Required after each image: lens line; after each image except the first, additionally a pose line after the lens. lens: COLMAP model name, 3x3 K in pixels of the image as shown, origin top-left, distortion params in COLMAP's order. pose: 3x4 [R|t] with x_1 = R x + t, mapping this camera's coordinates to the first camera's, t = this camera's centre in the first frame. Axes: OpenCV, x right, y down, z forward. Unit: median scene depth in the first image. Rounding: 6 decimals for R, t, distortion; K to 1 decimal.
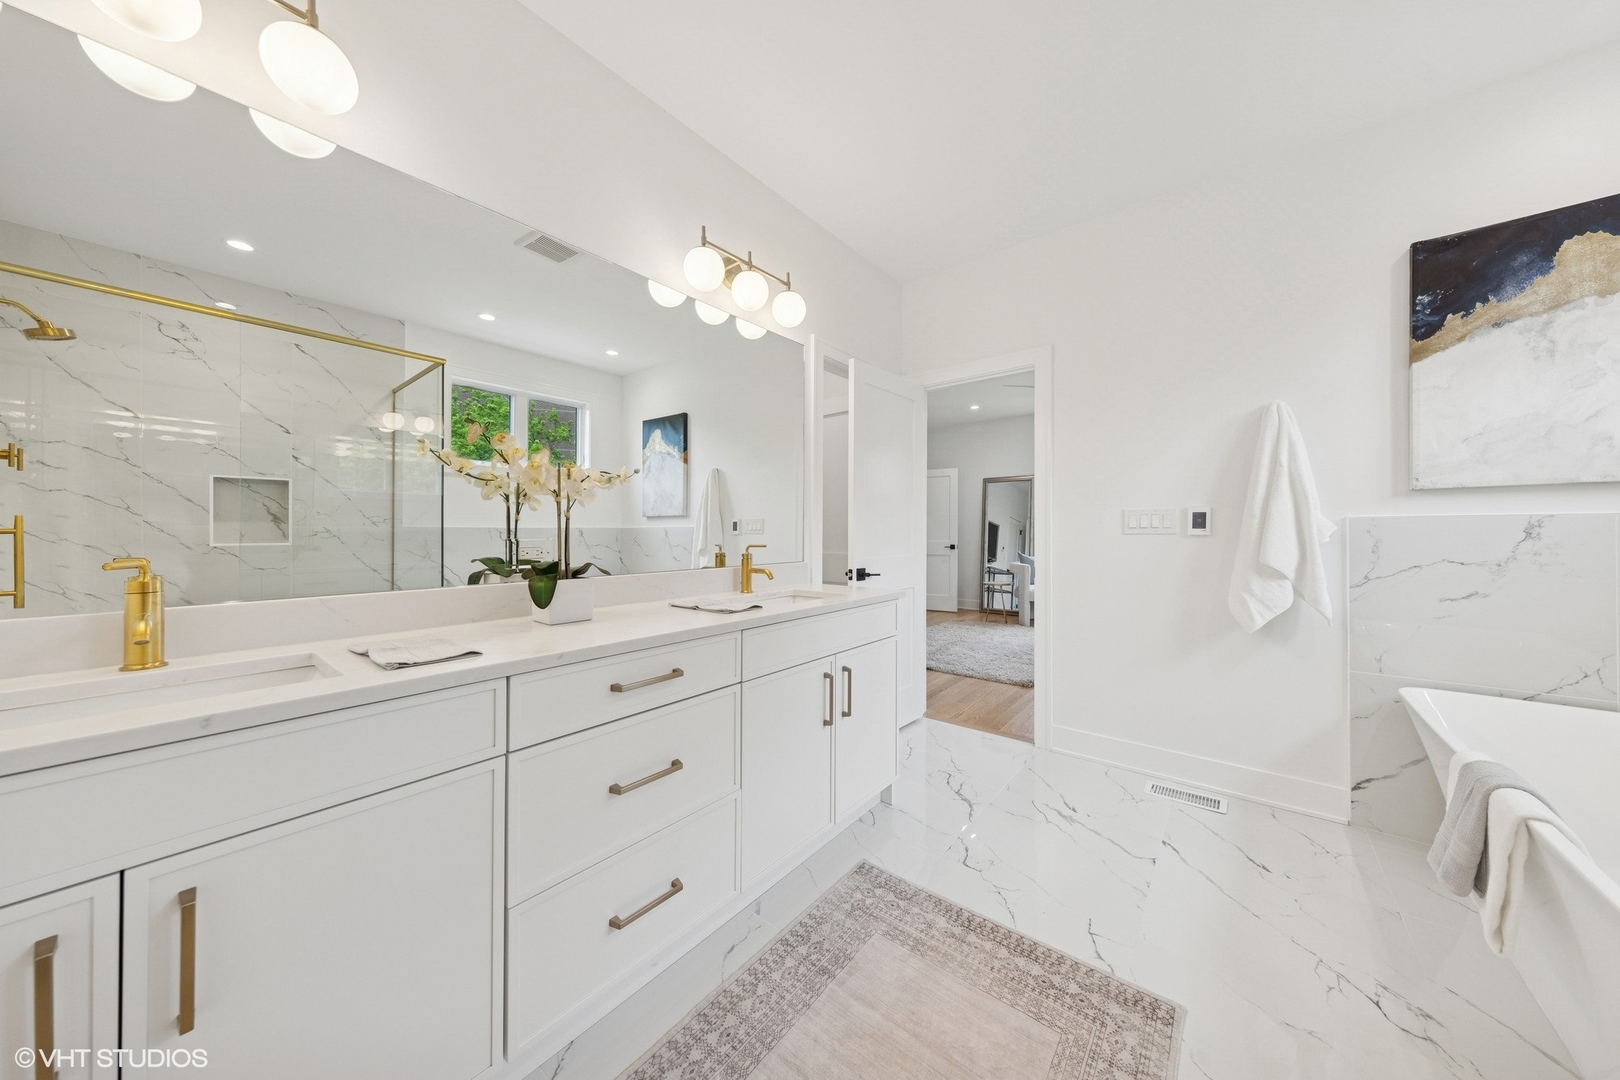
lens RADIAL K [[526.9, 0, 809.4], [0, 526.9, 532.3], [0, 0, 1]] dist [-0.010938, -0.000005]
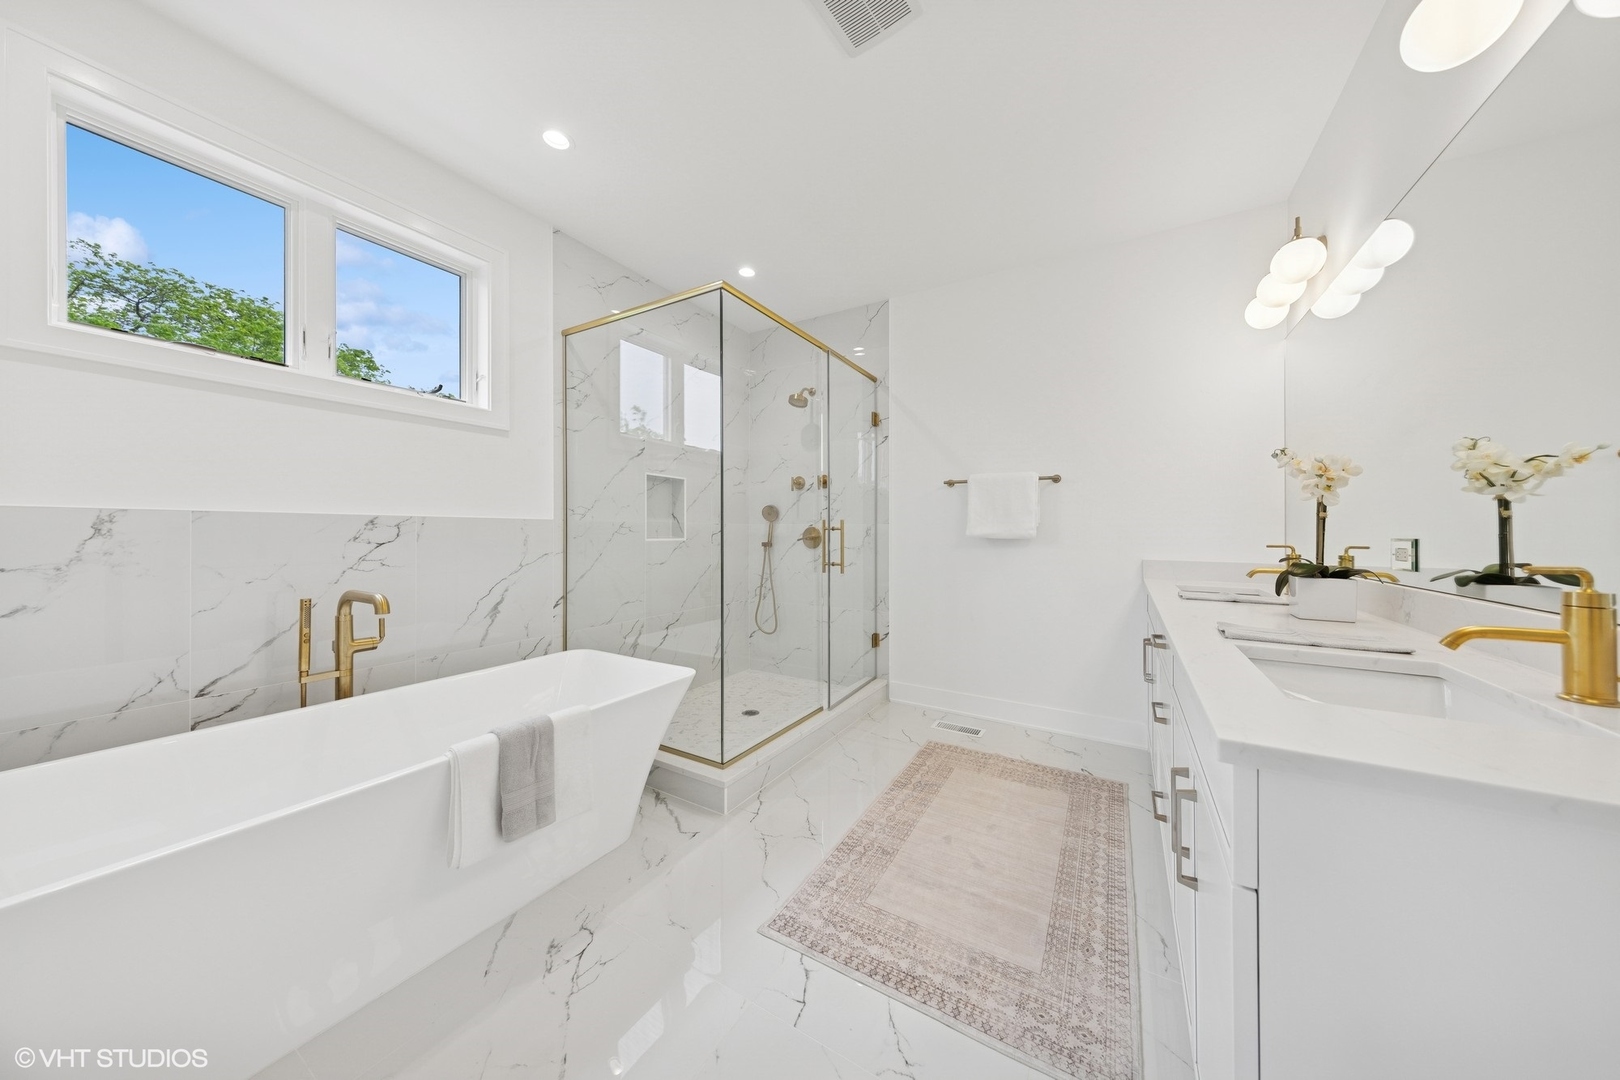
lens RADIAL K [[526.9, 0, 809.0], [0, 526.9, 533.1], [0, 0, 1]] dist [-0.010938, -0.000005]
pose [[-0.989354, 0.002601, -0.145505, 0.688313], [0.002619, 0.999997, 0.000070, 0.008756], [0.145505, -0.000311, -0.989357, 1.943124]]
